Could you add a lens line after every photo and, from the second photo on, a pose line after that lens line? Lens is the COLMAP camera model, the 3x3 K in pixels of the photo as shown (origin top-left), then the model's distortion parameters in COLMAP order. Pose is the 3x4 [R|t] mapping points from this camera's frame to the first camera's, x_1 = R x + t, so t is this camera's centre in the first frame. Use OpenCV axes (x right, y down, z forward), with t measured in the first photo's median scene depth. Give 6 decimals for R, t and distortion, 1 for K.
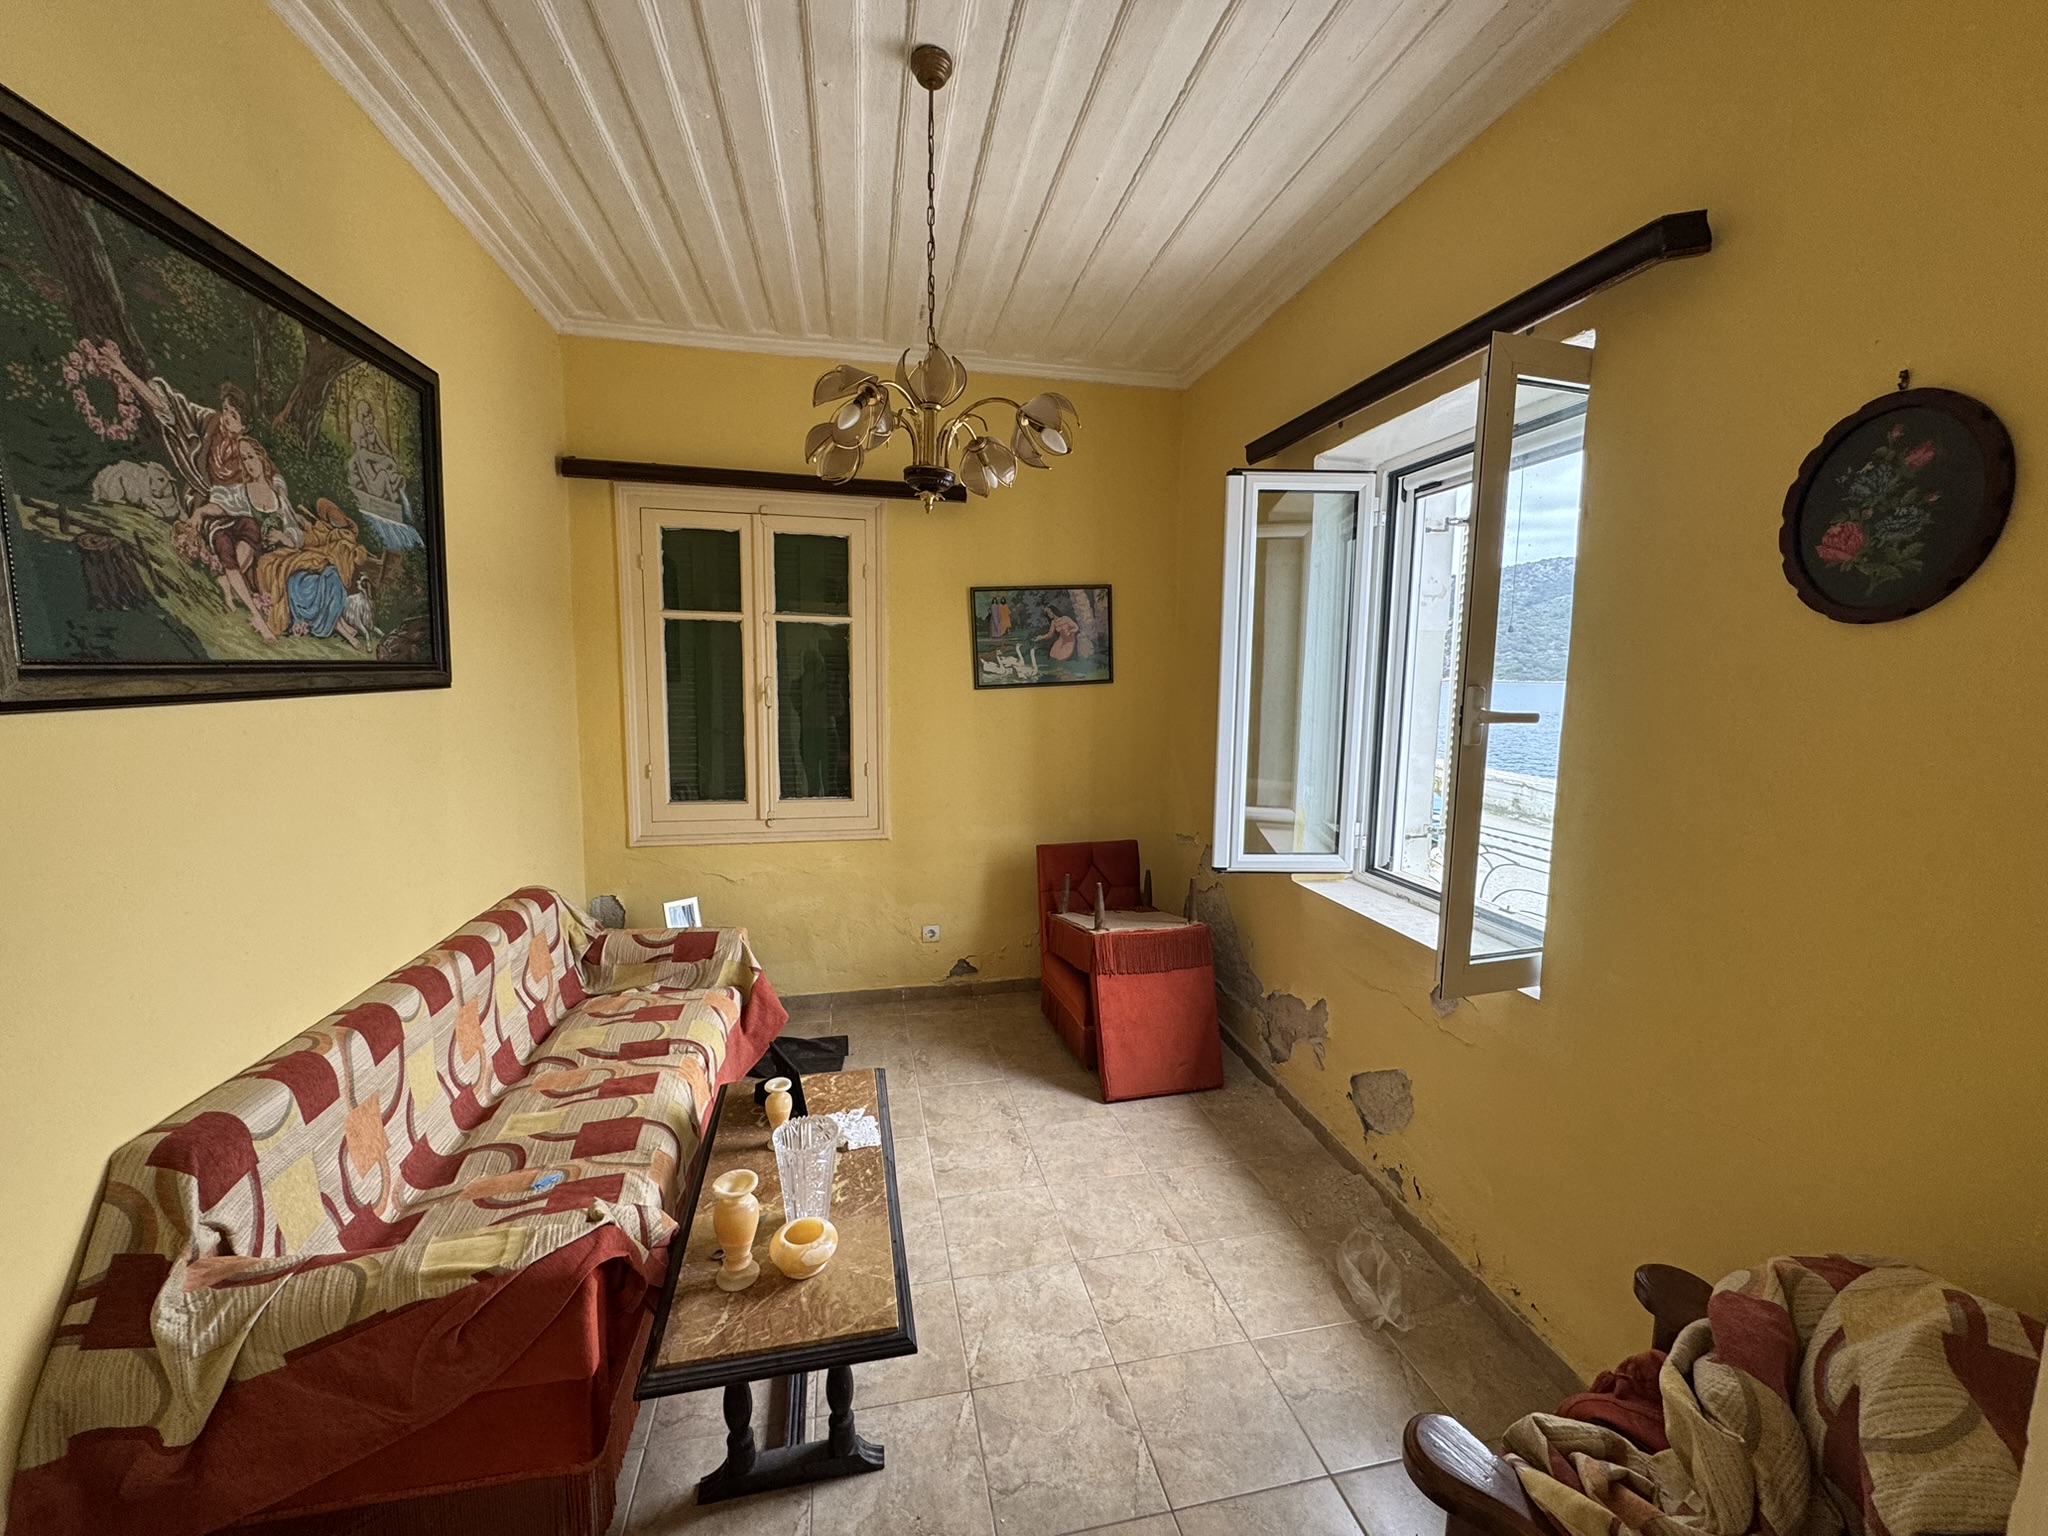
lens RADIAL K [[819.8, 0, 1024.0], [0, 819.8, 768.0], [0, 0, 1]] dist [-0.001343, -0.000235]
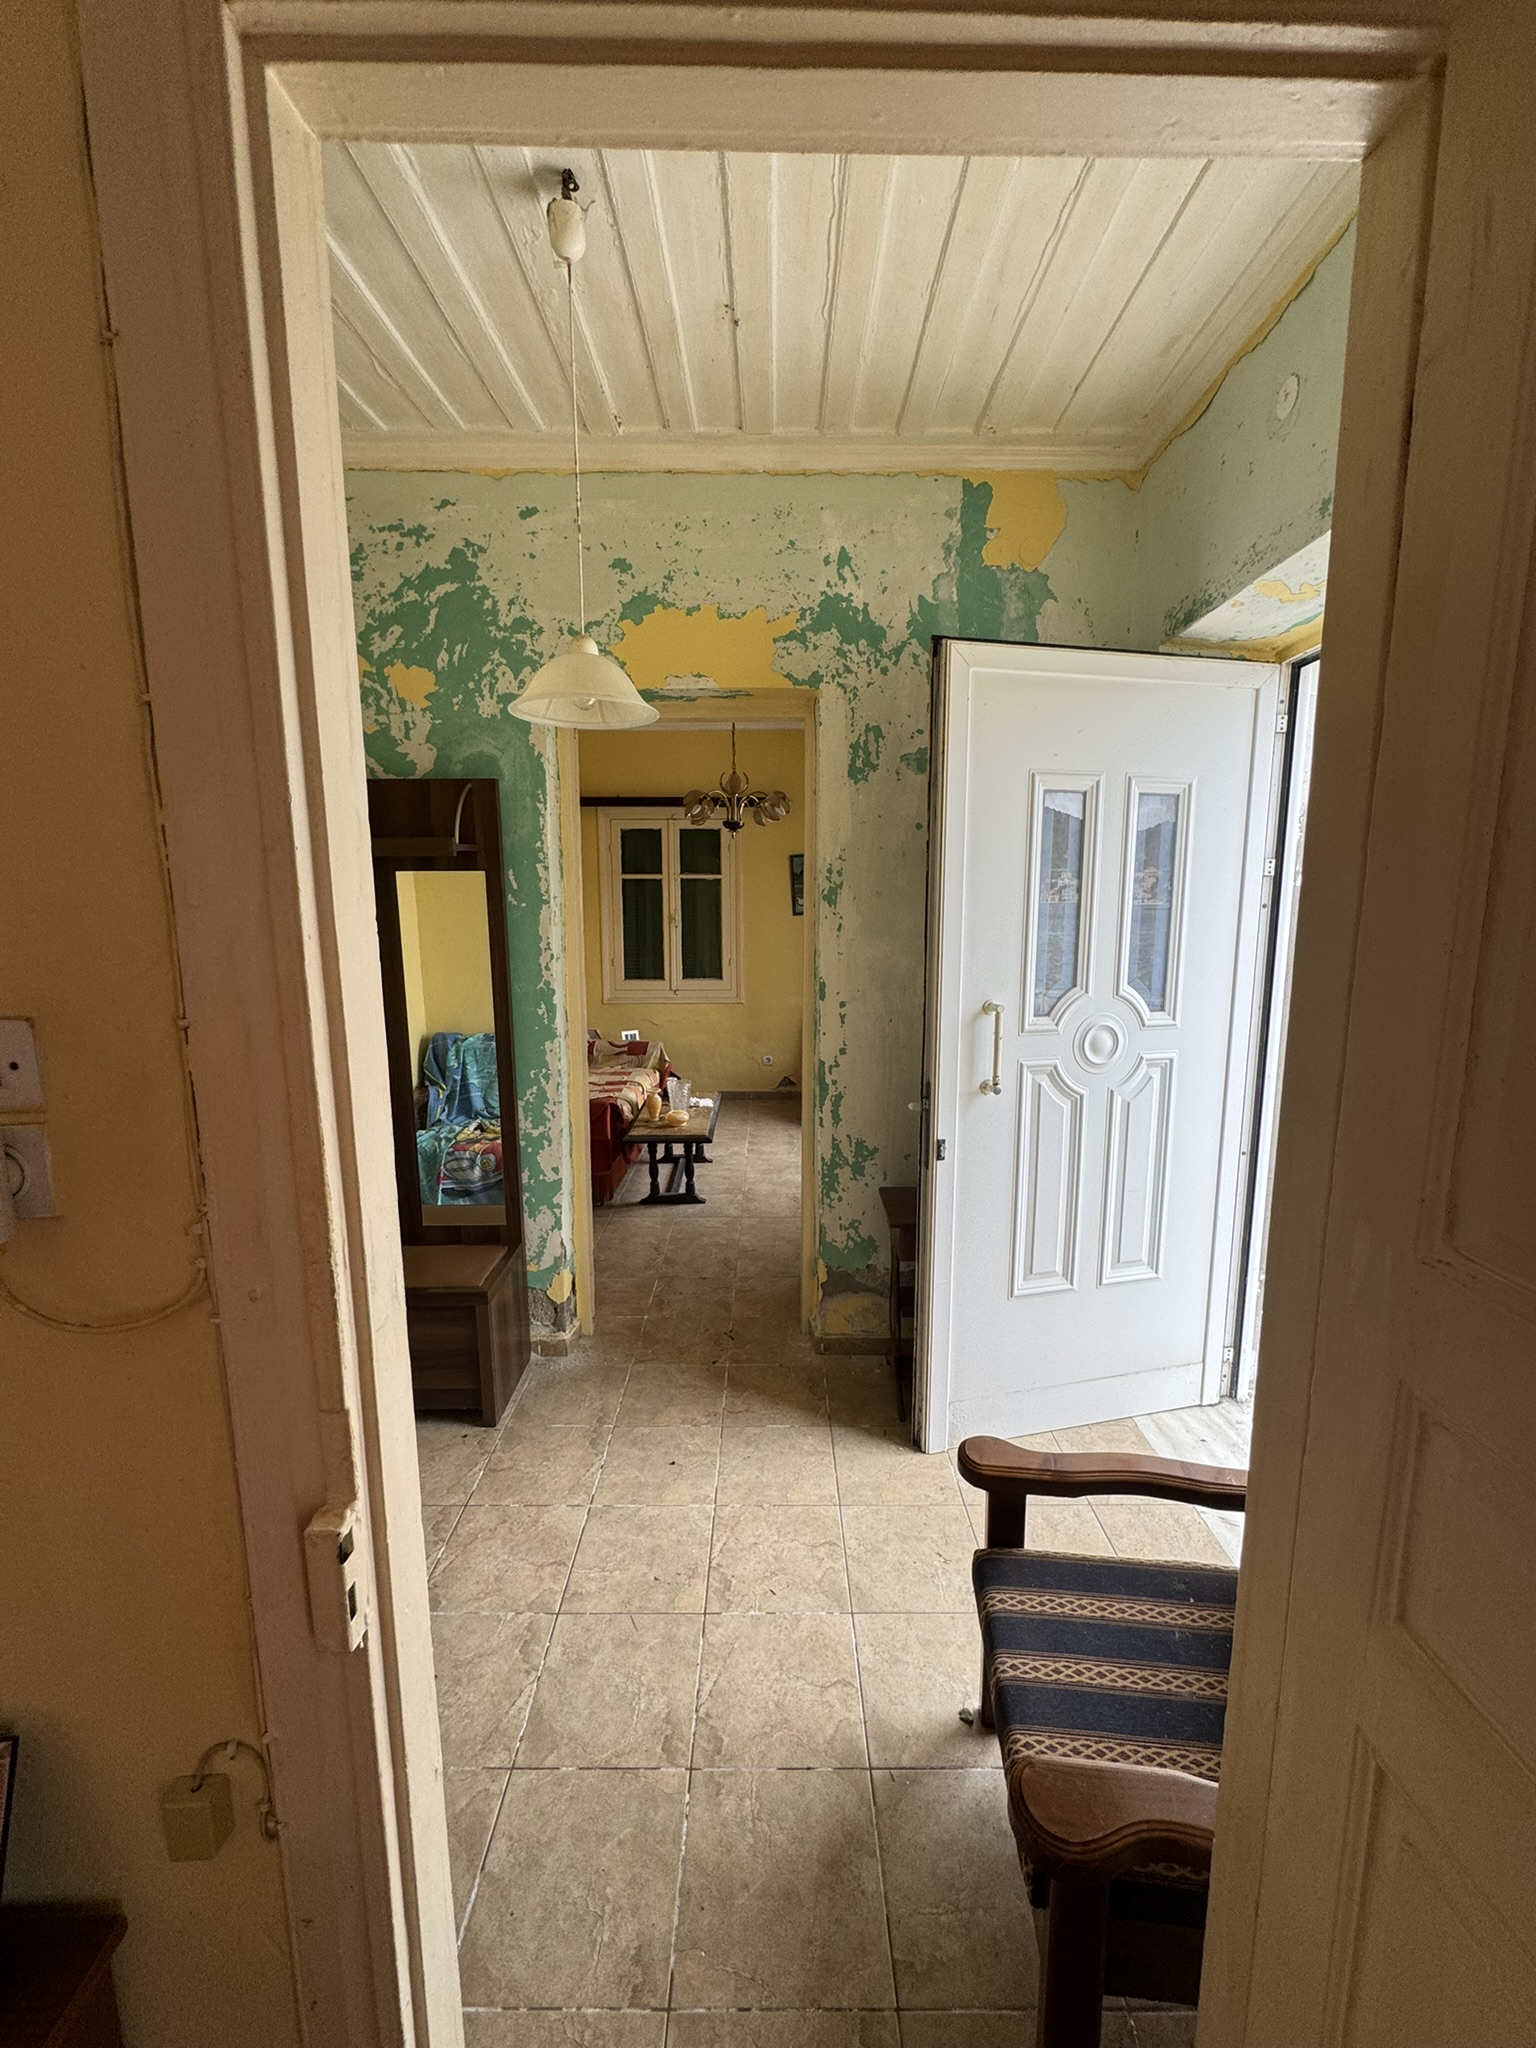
lens RADIAL K [[819.8, 0, 768.0], [0, 819.8, 1024.0], [0, 0, 1]] dist [-0.001343, -0.000235]
pose [[0.976901, 0.014280, -0.213214, 0.270677], [-0.008956, 0.999624, 0.025917, 0.090271], [0.213504, -0.023409, 0.976662, -0.714448]]
